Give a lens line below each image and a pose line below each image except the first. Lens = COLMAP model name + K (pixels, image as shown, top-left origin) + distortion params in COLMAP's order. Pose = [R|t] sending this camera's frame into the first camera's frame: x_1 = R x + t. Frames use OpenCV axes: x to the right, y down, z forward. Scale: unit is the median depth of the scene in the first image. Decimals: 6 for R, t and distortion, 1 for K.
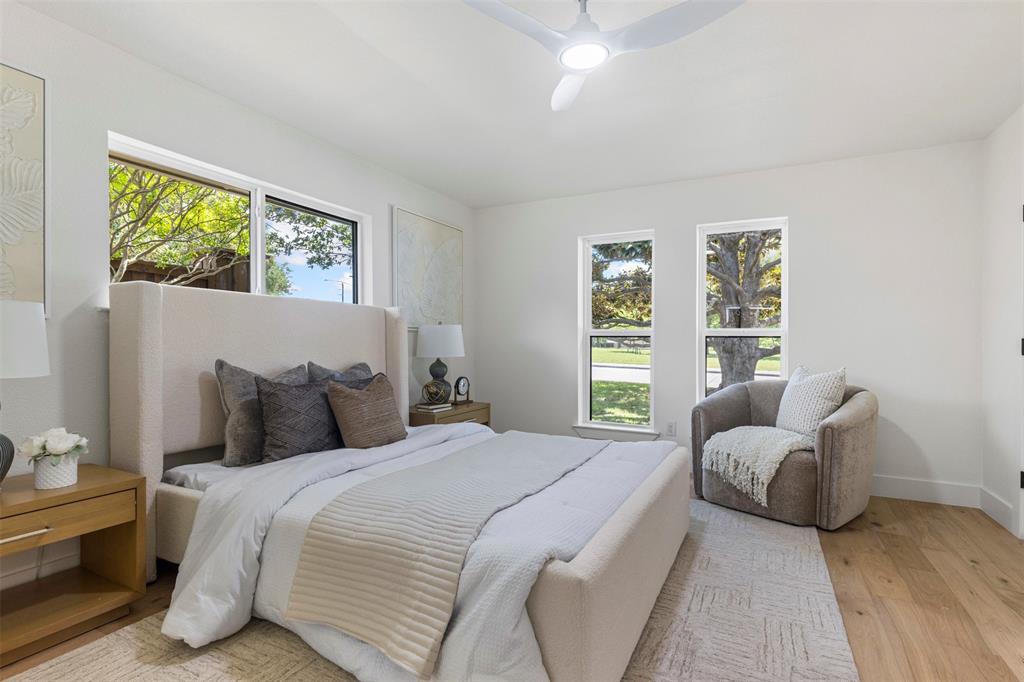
lens RADIAL K [[508.5, 0, 513.4], [0, 508.5, 348.1], [0, 0, 1]] dist [0.004956, 0.000635]
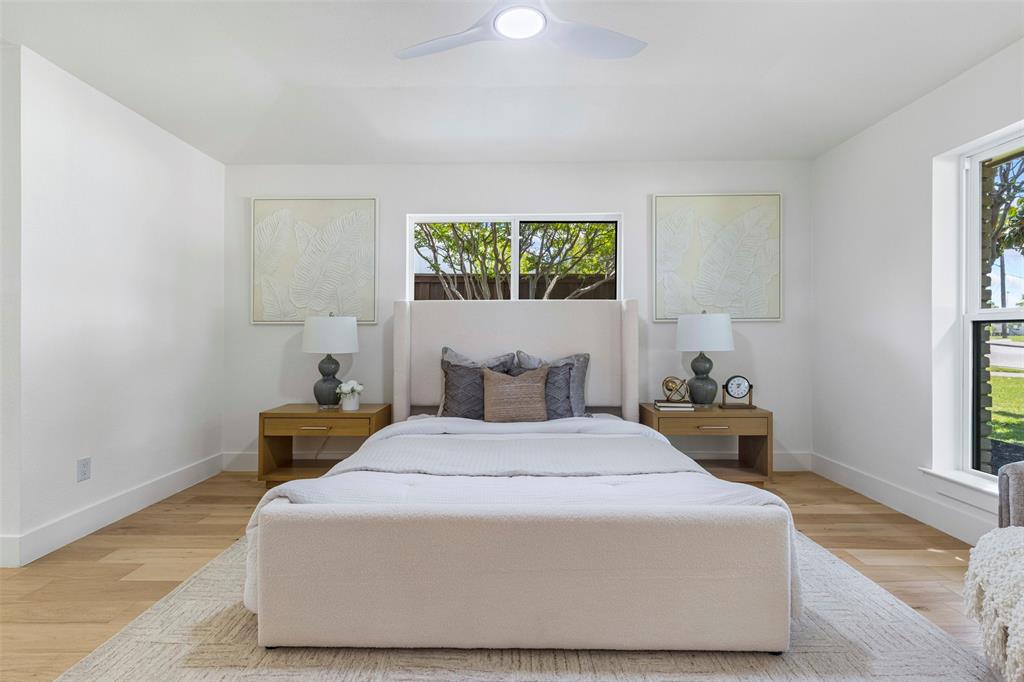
lens RADIAL K [[508.5, 0, 511.6], [0, 508.5, 334.1], [0, 0, 1]] dist [0.004956, 0.000635]
pose [[0.434351, -0.008275, -0.900706, 0.502021], [-0.005450, 0.999915, -0.011815, 0.001017], [0.900727, 0.010041, 0.434269, 0.315961]]
